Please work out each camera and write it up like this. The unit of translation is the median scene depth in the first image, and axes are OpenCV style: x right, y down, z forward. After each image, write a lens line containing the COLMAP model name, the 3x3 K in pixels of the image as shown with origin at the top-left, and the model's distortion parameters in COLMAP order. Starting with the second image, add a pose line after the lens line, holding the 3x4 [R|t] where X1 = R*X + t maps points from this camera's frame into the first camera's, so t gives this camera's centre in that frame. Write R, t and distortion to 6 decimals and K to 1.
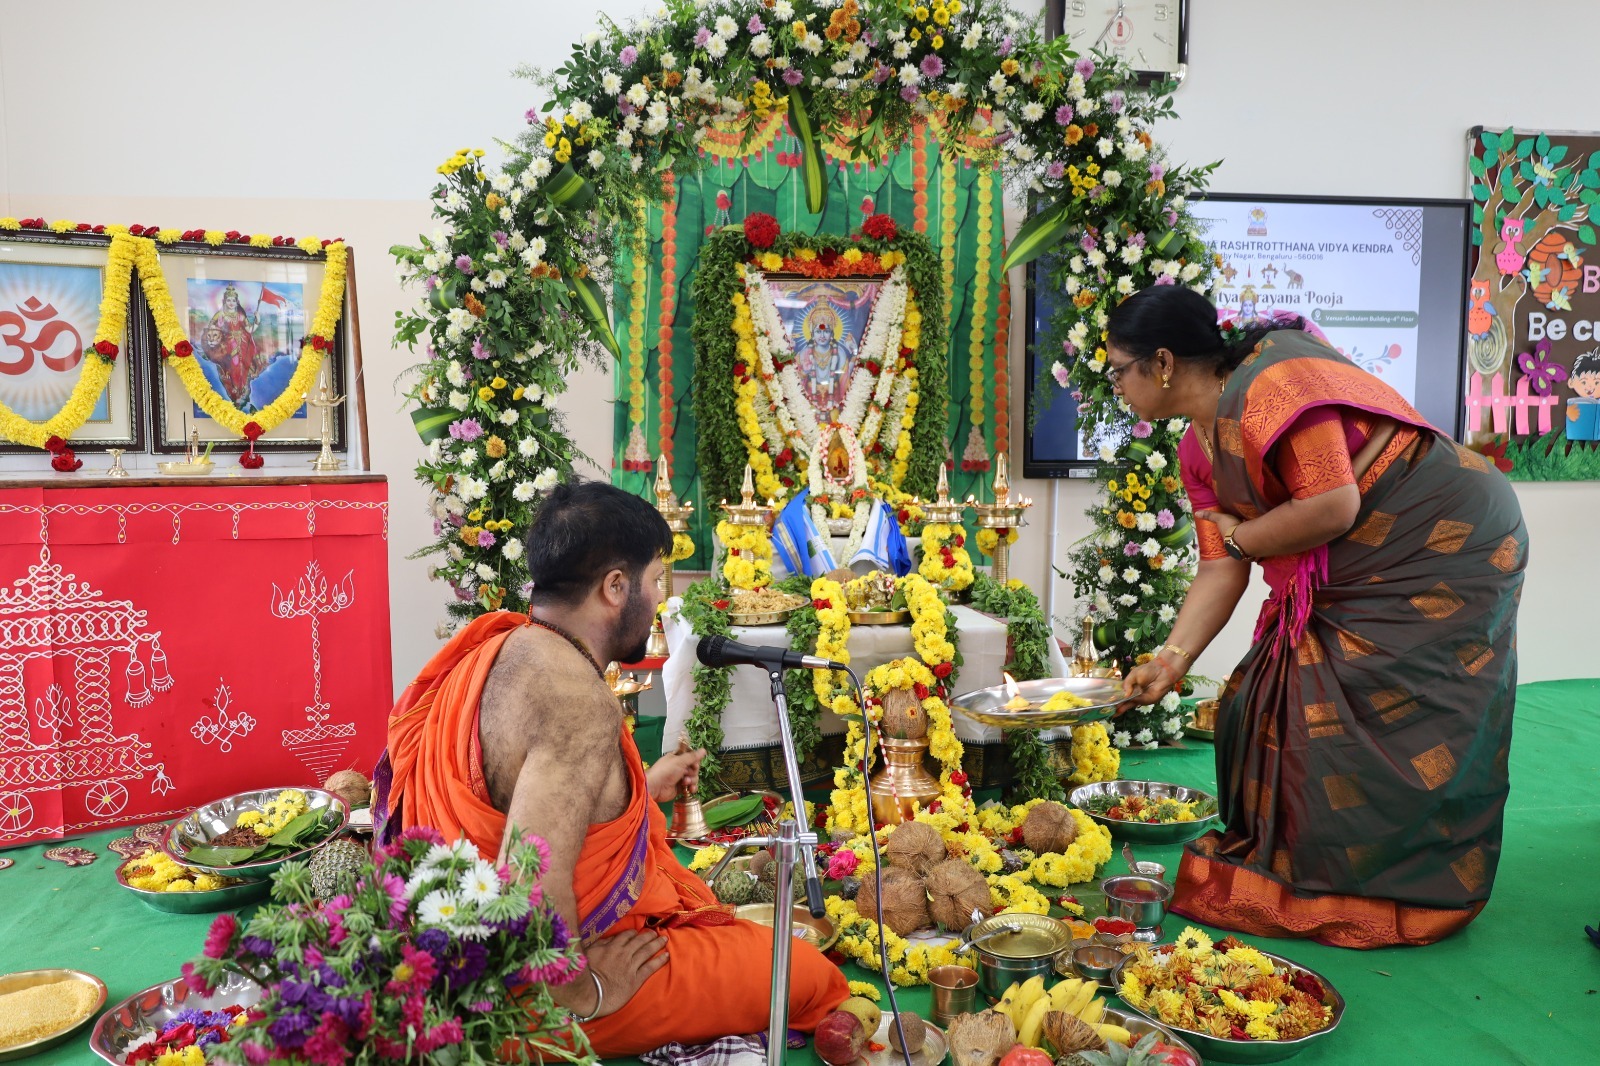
lens RADIAL K [[1266.2, 0, 816.7], [0, 1266.2, 536.4], [0, 0, 1]] dist [-0.041220, 0.012289]
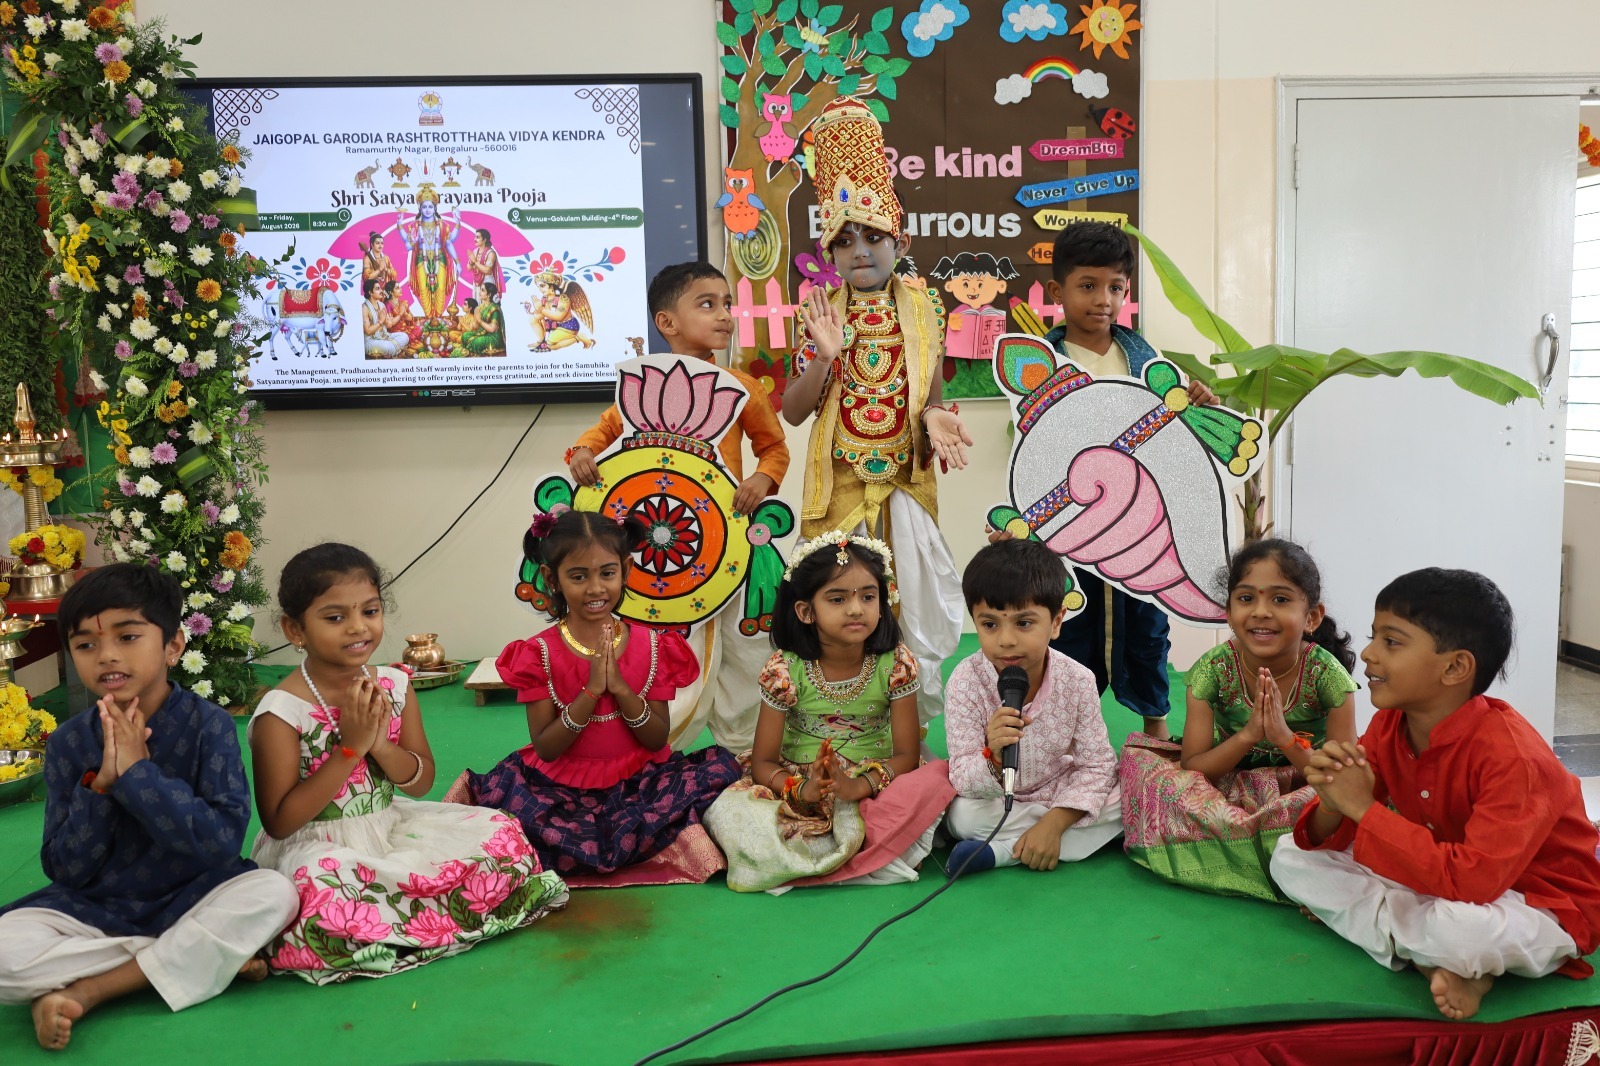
lens RADIAL K [[1439.5, 0, 832.0], [0, 1439.5, 534.5], [0, 0, 1]] dist [-0.024187, 0.021042]
pose [[0.999111, -0.016529, -0.038794, 0.804000], [0.017390, 0.999608, 0.021959, 0.029995], [0.038416, -0.022614, 0.999006, 0.025504]]
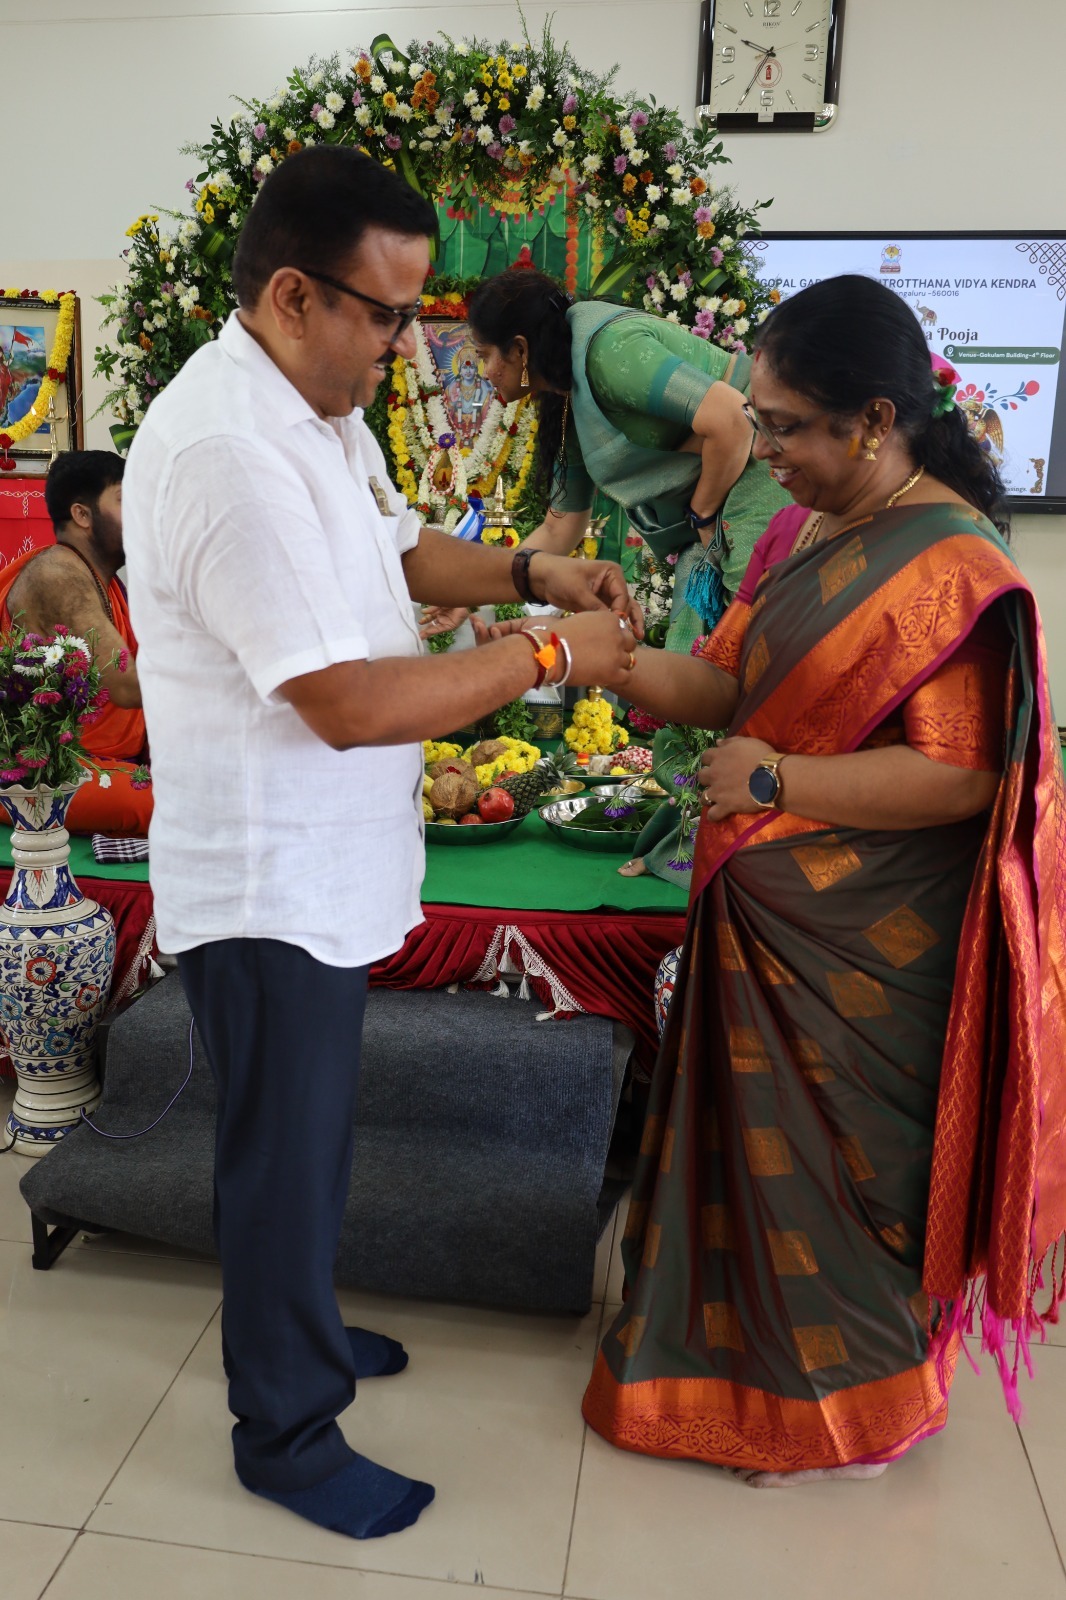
lens RADIAL K [[1311.3, 0, 523.4], [0, 1311.3, 804.1], [0, 0, 1]] dist [-0.023409, -0.000162]
pose [[0.957616, 0.088748, -0.274037, 0.481910], [-0.050423, 0.988311, 0.143868, 0.069134], [0.283602, -0.123953, 0.950897, -0.210187]]
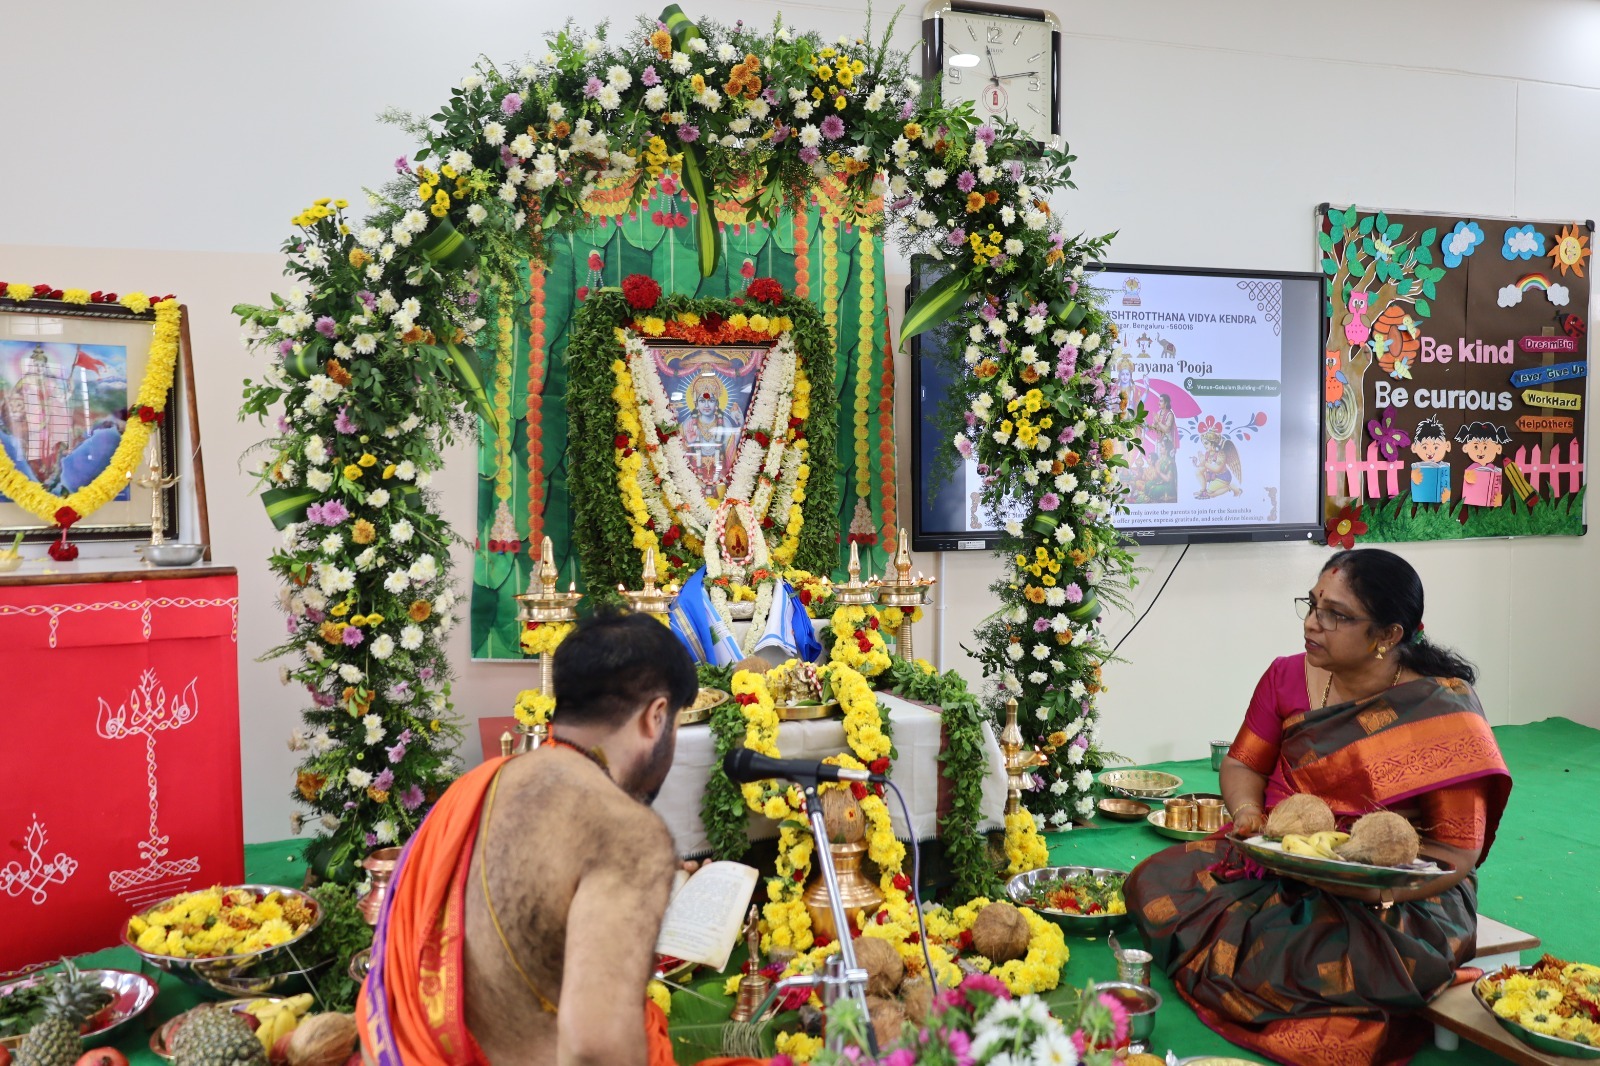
lens RADIAL K [[1266.2, 0, 828.1], [0, 1266.2, 527.4], [0, 0, 1]] dist [-0.041220, 0.012289]
pose [[0.984561, -0.015701, 0.174336, -0.083337], [0.024993, 0.998374, -0.051232, -0.019623], [-0.173248, 0.054798, 0.983353, 0.070878]]
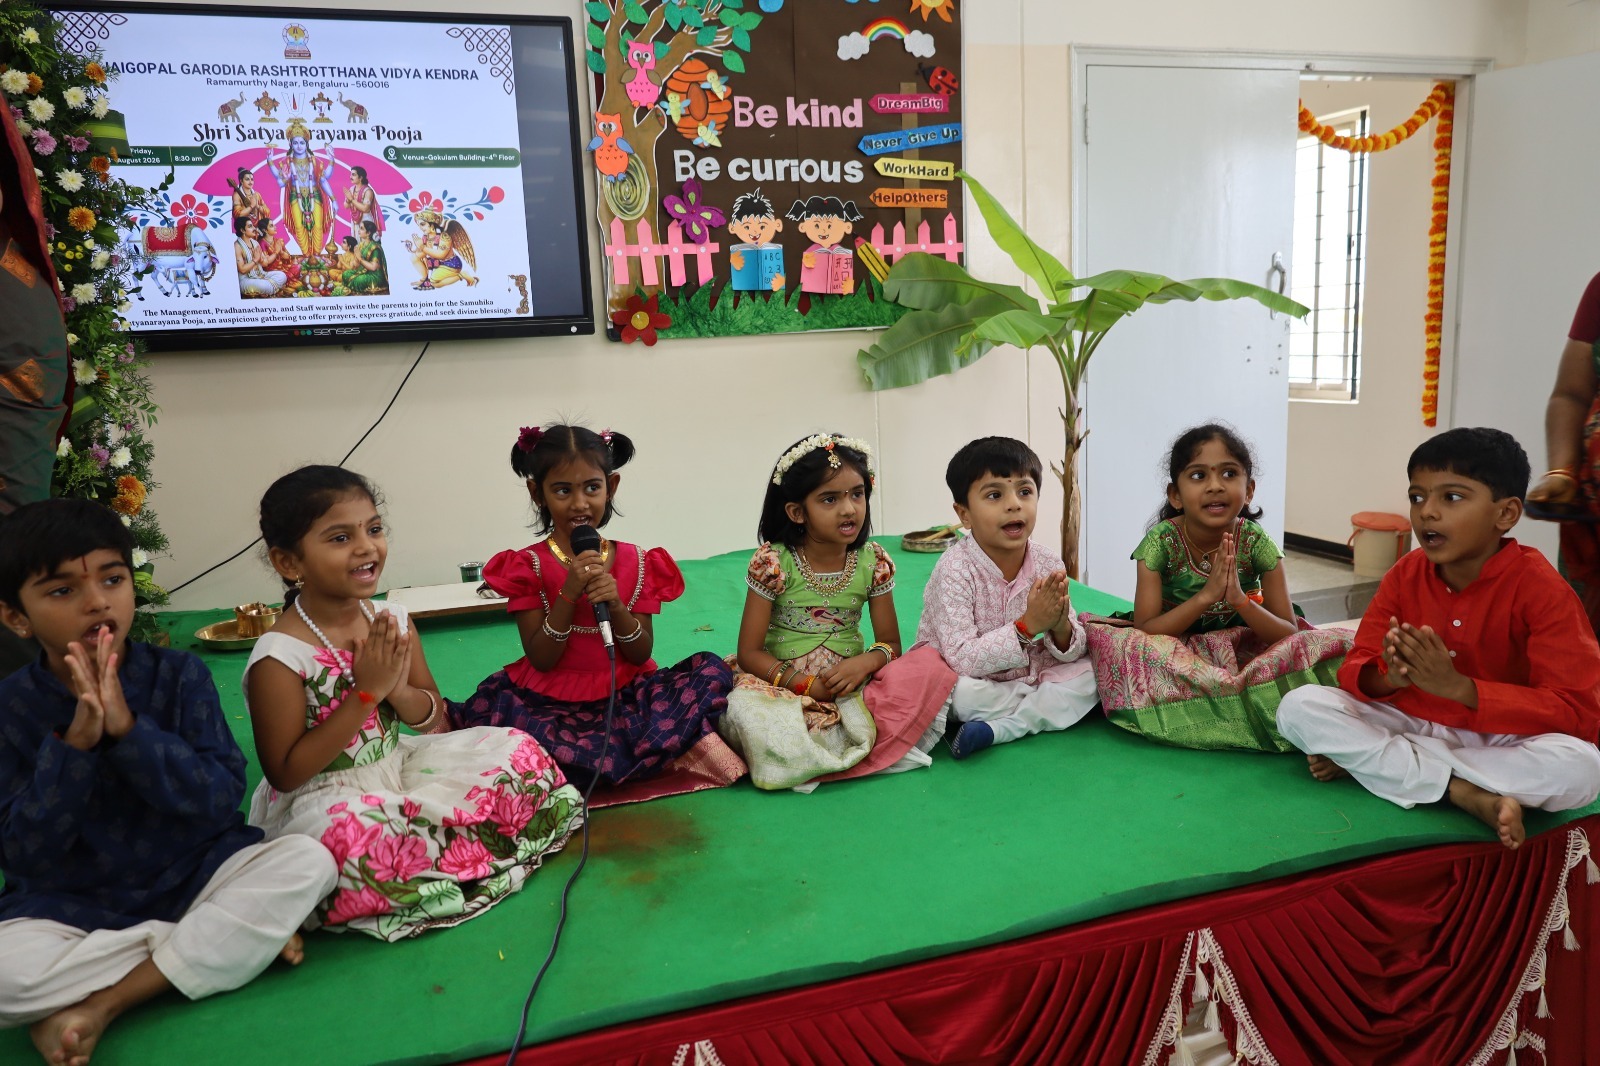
lens RADIAL K [[1155.4, 0, 831.6], [0, 1155.4, 538.9], [0, 0, 1]] dist [-0.012241, -0.009204]
pose [[0.979578, -0.073473, 0.187161, 0.654085], [0.057233, 0.994228, 0.090750, 0.042722], [-0.192748, -0.078185, 0.978129, 0.172442]]
